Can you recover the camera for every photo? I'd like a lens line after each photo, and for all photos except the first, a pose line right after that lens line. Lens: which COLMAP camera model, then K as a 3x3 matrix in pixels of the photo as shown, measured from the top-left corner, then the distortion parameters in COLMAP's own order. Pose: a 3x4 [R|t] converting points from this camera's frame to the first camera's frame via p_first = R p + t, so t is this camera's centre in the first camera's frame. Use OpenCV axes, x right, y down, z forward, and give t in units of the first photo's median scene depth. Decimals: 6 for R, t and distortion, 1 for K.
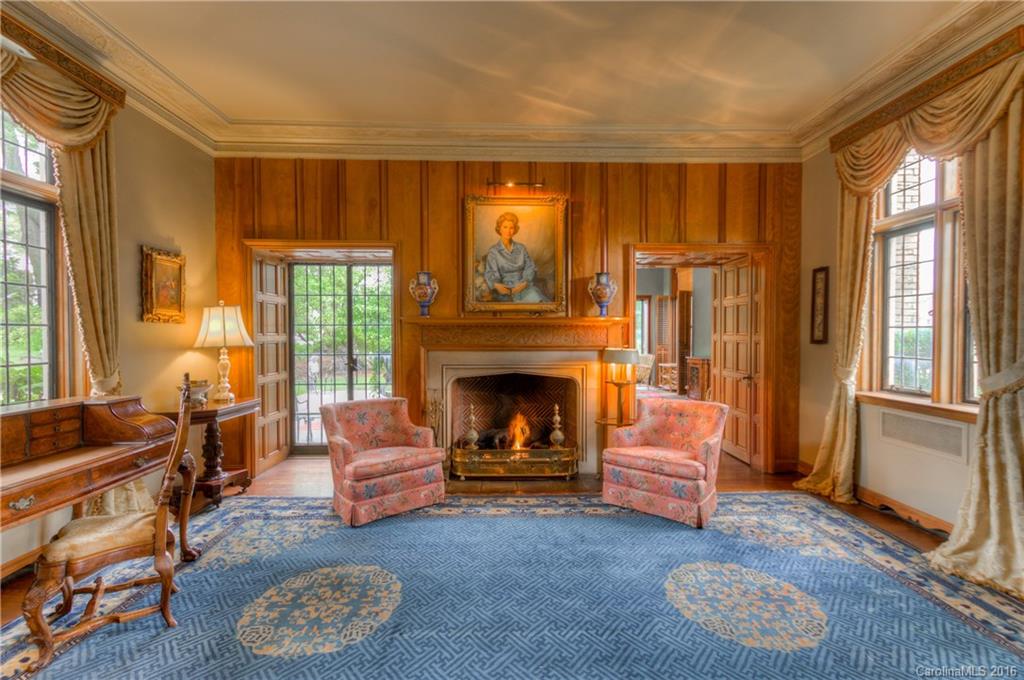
lens RADIAL K [[472.2, 0, 512.0], [0, 472.2, 340.0], [0, 0, 1]] dist [0.002179, -0.000562]
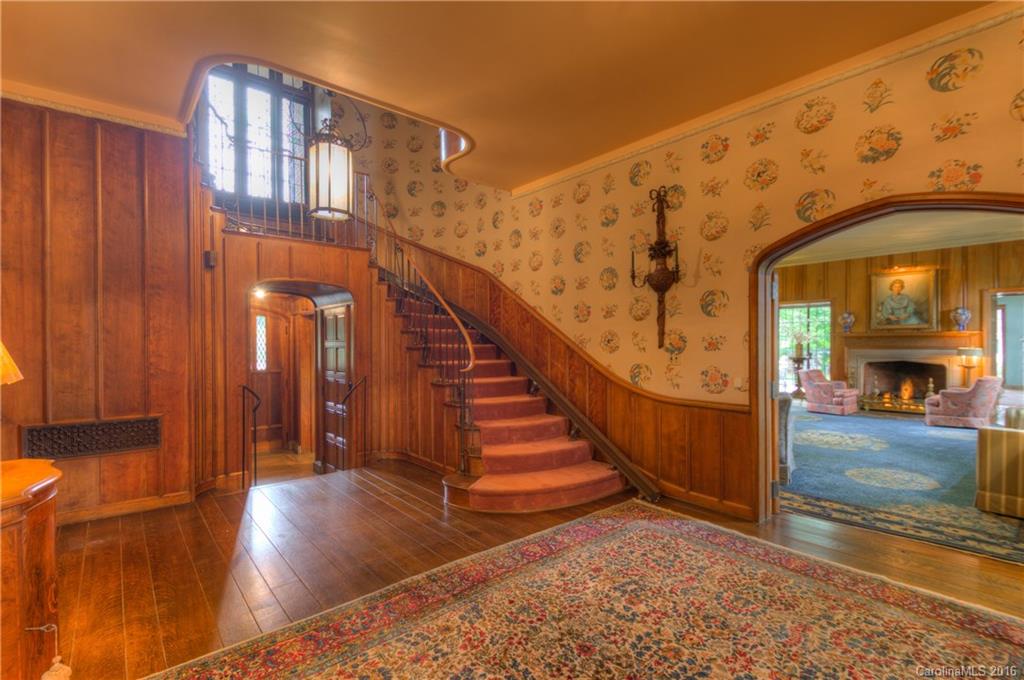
lens RADIAL K [[472.2, 0, 512.0], [0, 472.2, 340.0], [0, 0, 1]] dist [0.002179, -0.000562]
pose [[0.623343, -0.003330, -0.781942, 0.536055], [-0.012080, 0.999831, -0.013888, 0.032307], [0.781855, 0.018103, 0.623197, -1.503357]]
